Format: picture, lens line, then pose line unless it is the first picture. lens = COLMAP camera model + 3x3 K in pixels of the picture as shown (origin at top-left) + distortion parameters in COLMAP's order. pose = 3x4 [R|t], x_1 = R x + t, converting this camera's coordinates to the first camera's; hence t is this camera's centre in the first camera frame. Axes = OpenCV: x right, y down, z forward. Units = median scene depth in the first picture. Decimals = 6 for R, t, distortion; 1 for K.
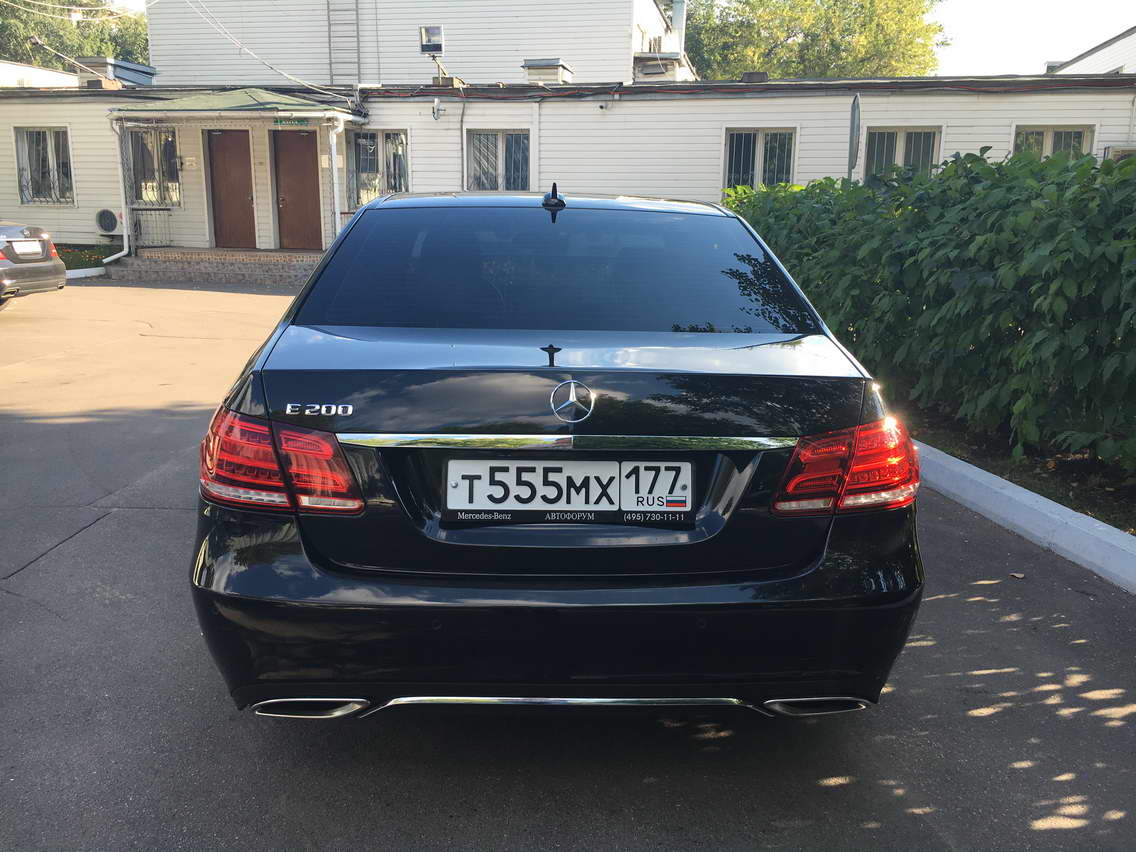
lens RADIAL K [[971.9, 0, 572.7], [0, 971.9, 428.2], [0, 0, 1]] dist [0.053647, -0.065113]
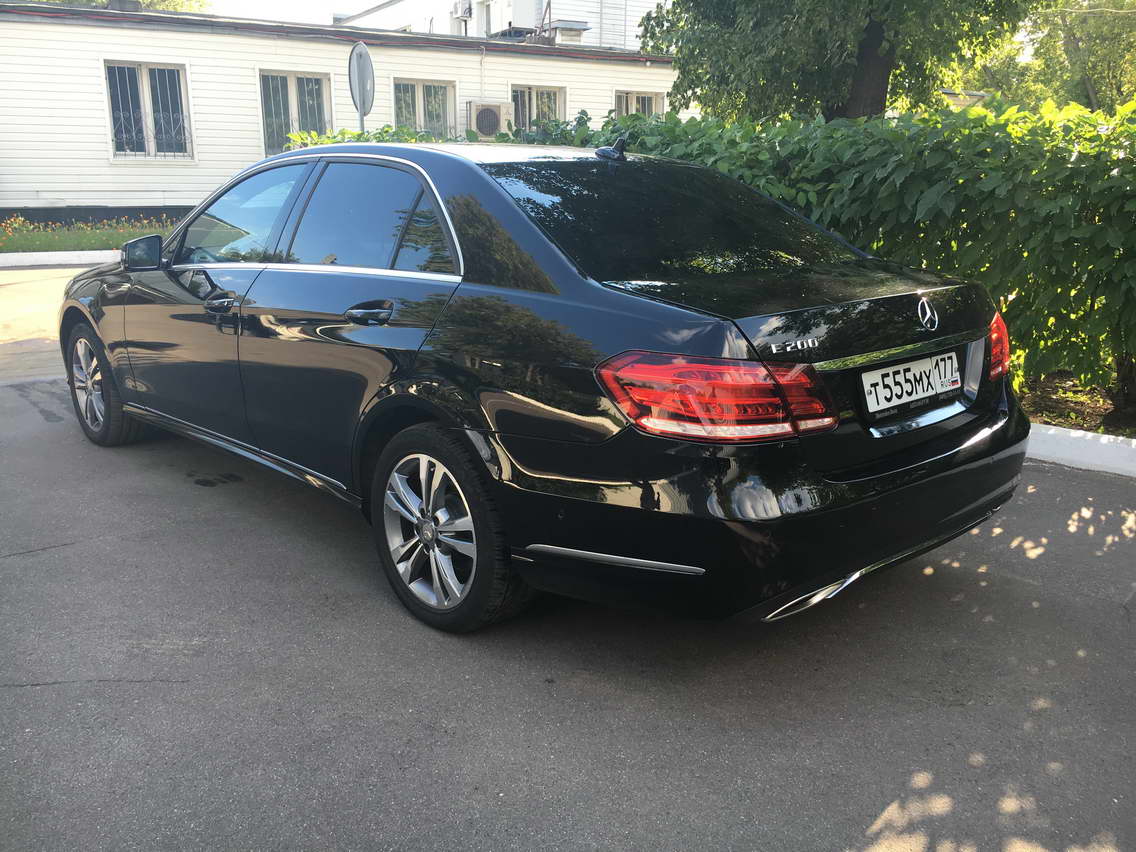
lens RADIAL K [[971.9, 0, 576.4], [0, 971.9, 420.0], [0, 0, 1]] dist [0.053647, -0.065113]
pose [[0.757562, -0.168656, 0.630599, -0.129901], [0.138172, 0.985587, 0.097608, -0.008755], [-0.637972, 0.013187, 0.769947, 0.030187]]
